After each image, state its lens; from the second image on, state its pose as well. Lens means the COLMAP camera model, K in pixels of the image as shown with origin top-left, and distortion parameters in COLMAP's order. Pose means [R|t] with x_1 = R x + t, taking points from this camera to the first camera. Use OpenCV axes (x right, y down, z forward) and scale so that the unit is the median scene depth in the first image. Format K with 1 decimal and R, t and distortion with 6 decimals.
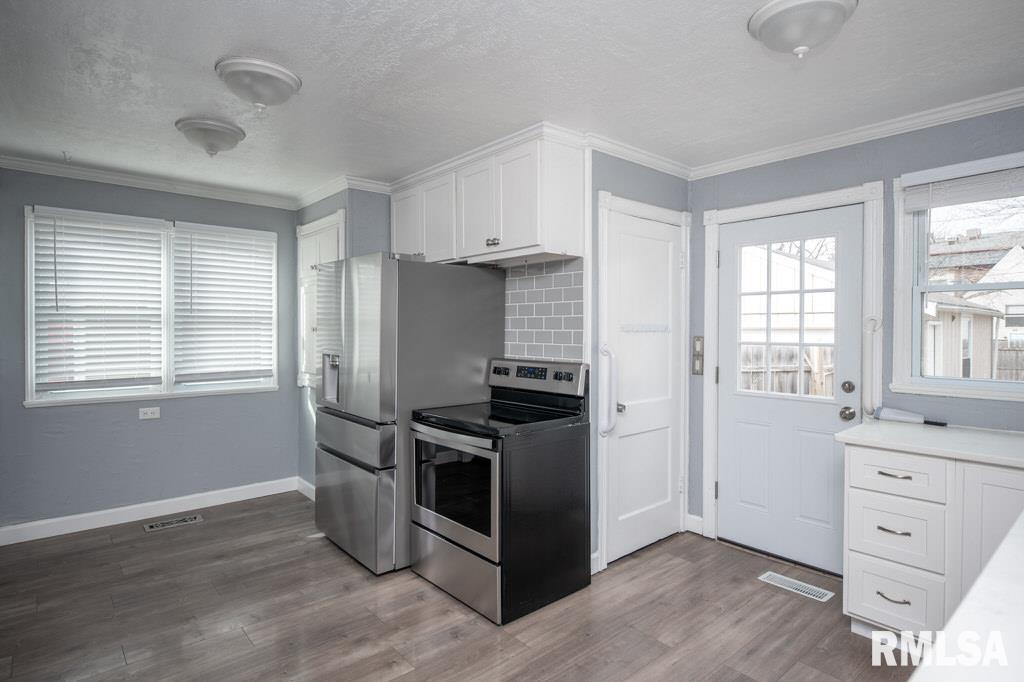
lens RADIAL K [[545.7, 0, 511.7], [0, 545.7, 335.4], [0, 0, 1]] dist [0.004124, 0.000378]
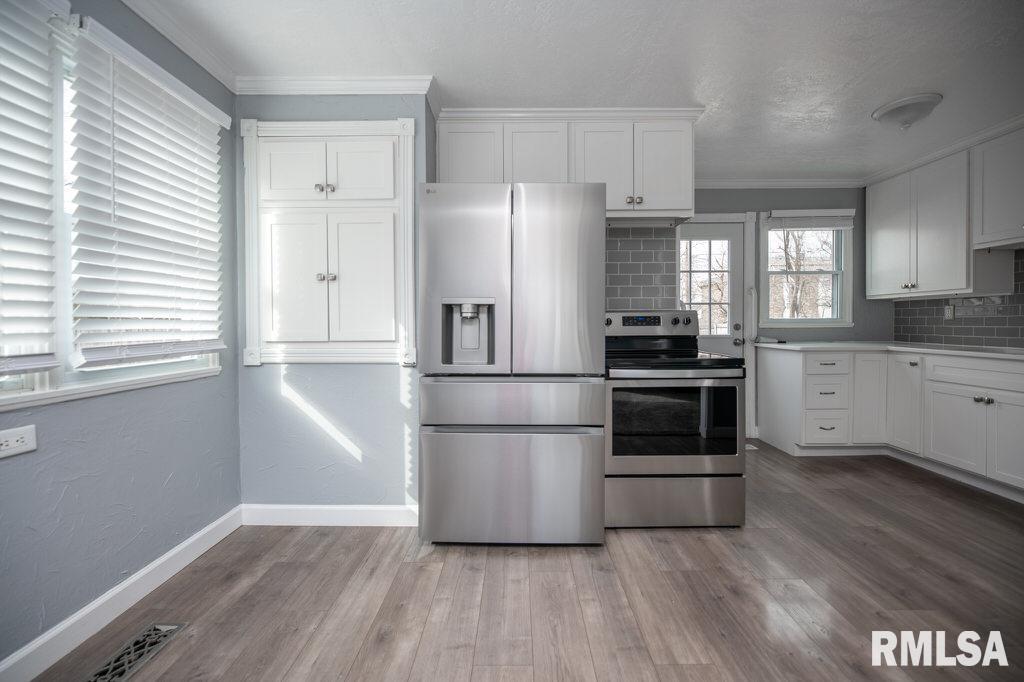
lens RADIAL K [[418.7, 0, 513.9], [0, 418.7, 327.5], [0, 0, 1]] dist [-0.000659, -0.000043]
pose [[0.654573, -0.013362, 0.755881, -0.773889], [0.015378, 0.999872, 0.004358, 0.070498], [-0.755842, 0.008771, 0.654695, 0.593600]]
